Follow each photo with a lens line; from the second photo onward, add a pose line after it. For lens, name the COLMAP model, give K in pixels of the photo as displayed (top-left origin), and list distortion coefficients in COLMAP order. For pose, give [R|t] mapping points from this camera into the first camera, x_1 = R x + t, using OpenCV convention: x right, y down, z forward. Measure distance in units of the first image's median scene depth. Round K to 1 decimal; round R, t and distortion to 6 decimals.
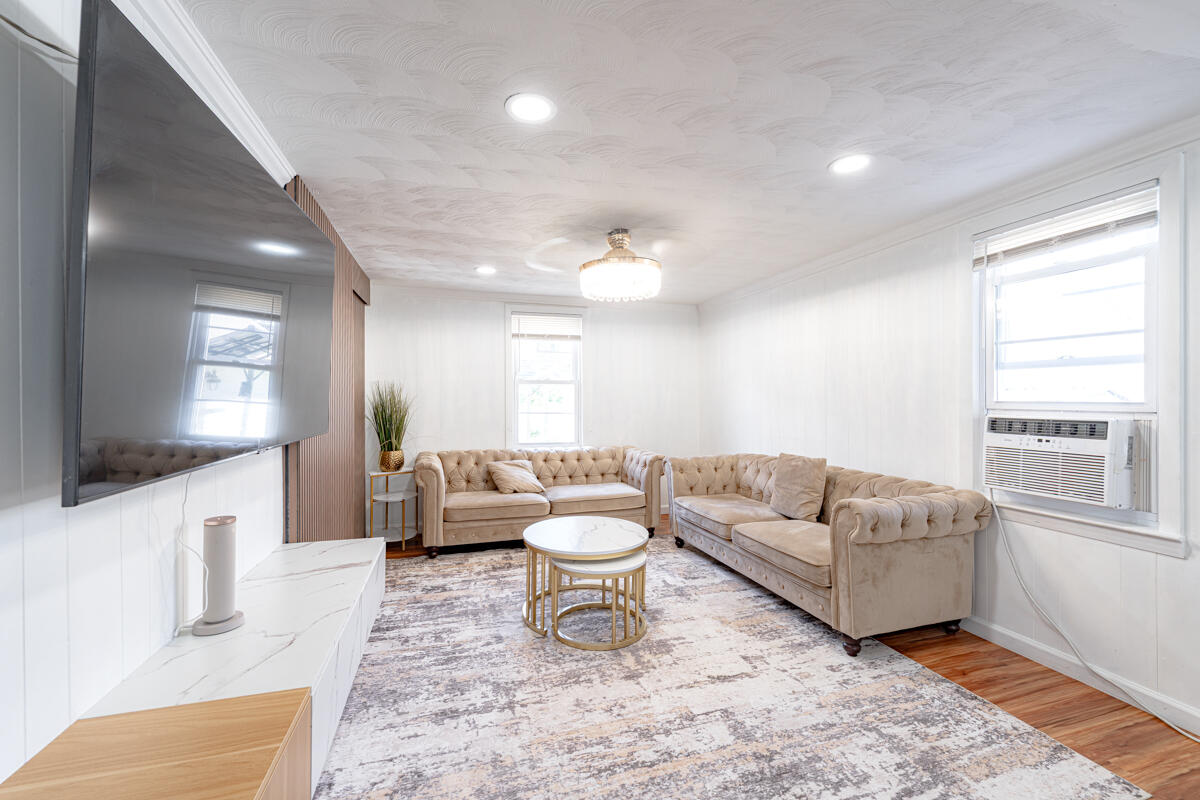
lens RADIAL K [[502.1, 0, 600.0], [0, 502.1, 400.0], [0, 0, 1]] dist [-0.000926, -0.000114]
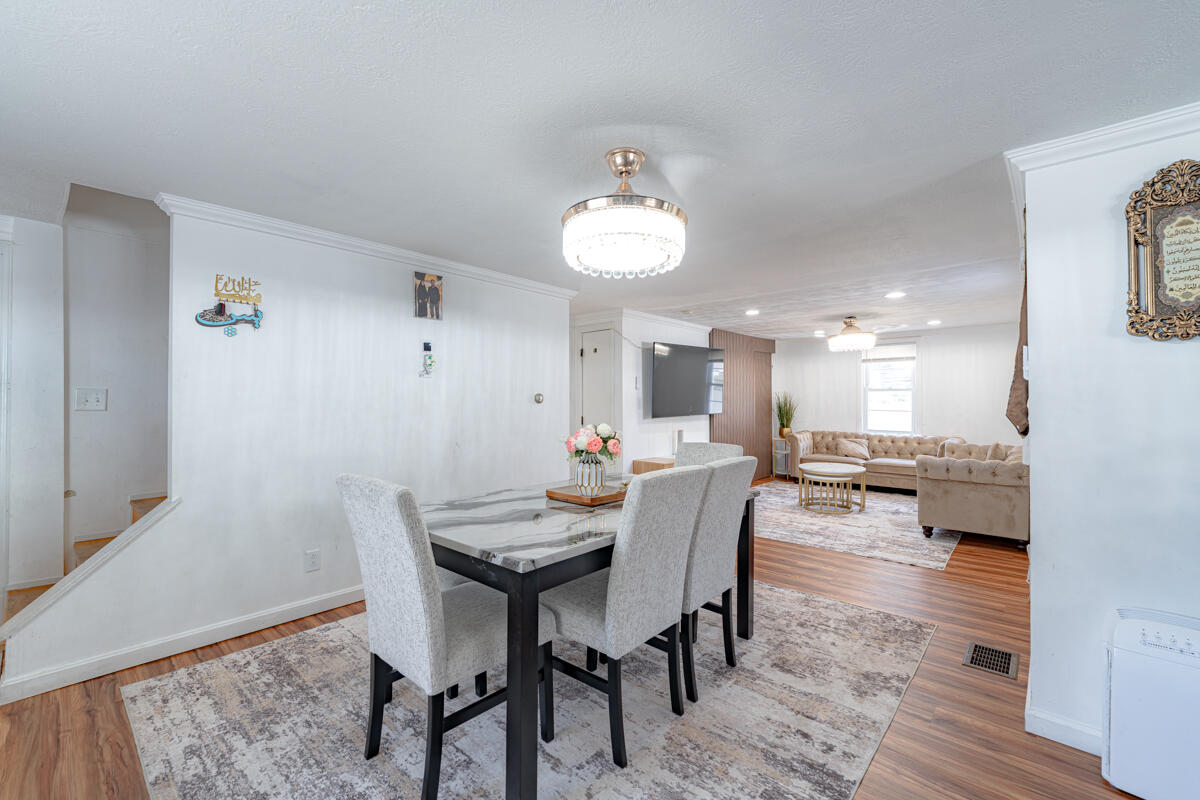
lens RADIAL K [[502.1, 0, 600.0], [0, 502.1, 400.0], [0, 0, 1]] dist [-0.000926, -0.000114]
pose [[0.527699, 0.004649, -0.849419, 0.833289], [-0.001758, 0.999989, 0.004381, -0.012175], [0.849430, -0.000818, 0.527701, -0.607767]]
